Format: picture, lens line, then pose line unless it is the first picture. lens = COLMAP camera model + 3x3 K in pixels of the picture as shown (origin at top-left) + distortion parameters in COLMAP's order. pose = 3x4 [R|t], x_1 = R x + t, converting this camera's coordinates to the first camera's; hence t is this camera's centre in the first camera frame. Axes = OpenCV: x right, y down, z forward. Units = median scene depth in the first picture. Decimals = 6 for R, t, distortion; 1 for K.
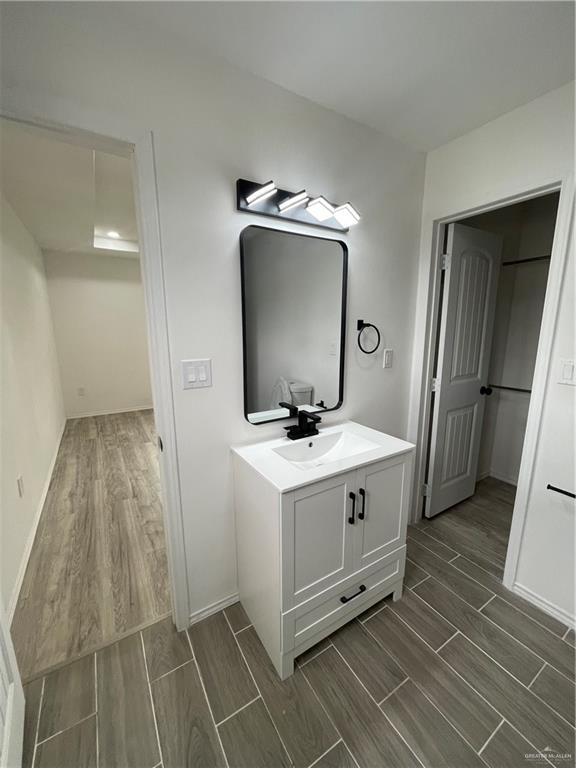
lens RADIAL K [[310.4, 0, 291.8], [0, 310.4, 381.2], [0, 0, 1]] dist [-0.003126, 0.003213]
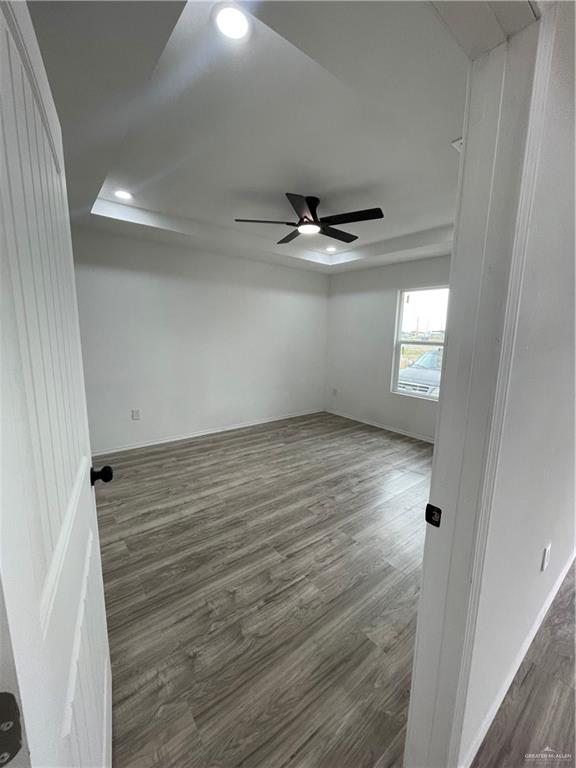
lens RADIAL K [[310.4, 0, 291.8], [0, 310.4, 381.2], [0, 0, 1]] dist [-0.003126, 0.003213]
pose [[0.116228, 0.154671, -0.981105, 0.775099], [-0.203809, 0.970494, 0.128854, -0.215091], [0.972087, 0.184982, 0.144322, 1.201758]]
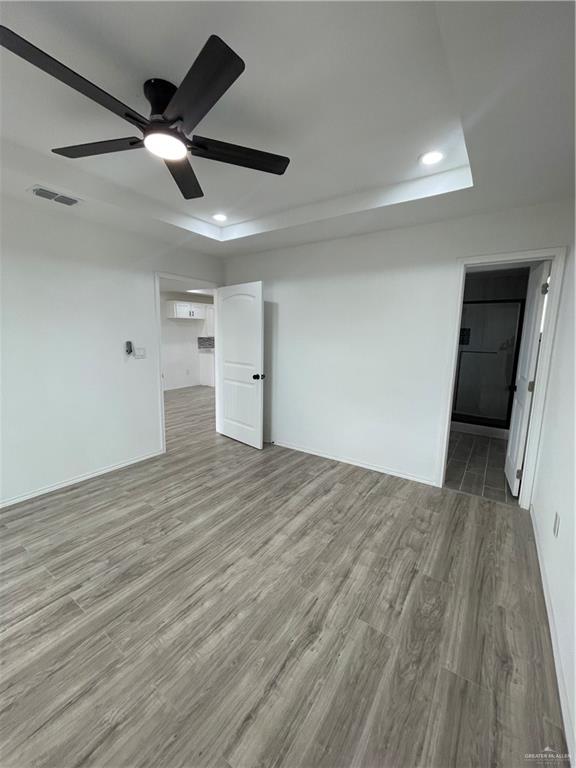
lens RADIAL K [[310.4, 0, 291.8], [0, 310.4, 381.2], [0, 0, 1]] dist [-0.003126, 0.003213]
pose [[-0.401968, -0.140809, 0.904762, -0.972332], [0.152651, 0.963972, 0.217844, -0.253758], [-0.902840, 0.225680, -0.365991, 1.409605]]
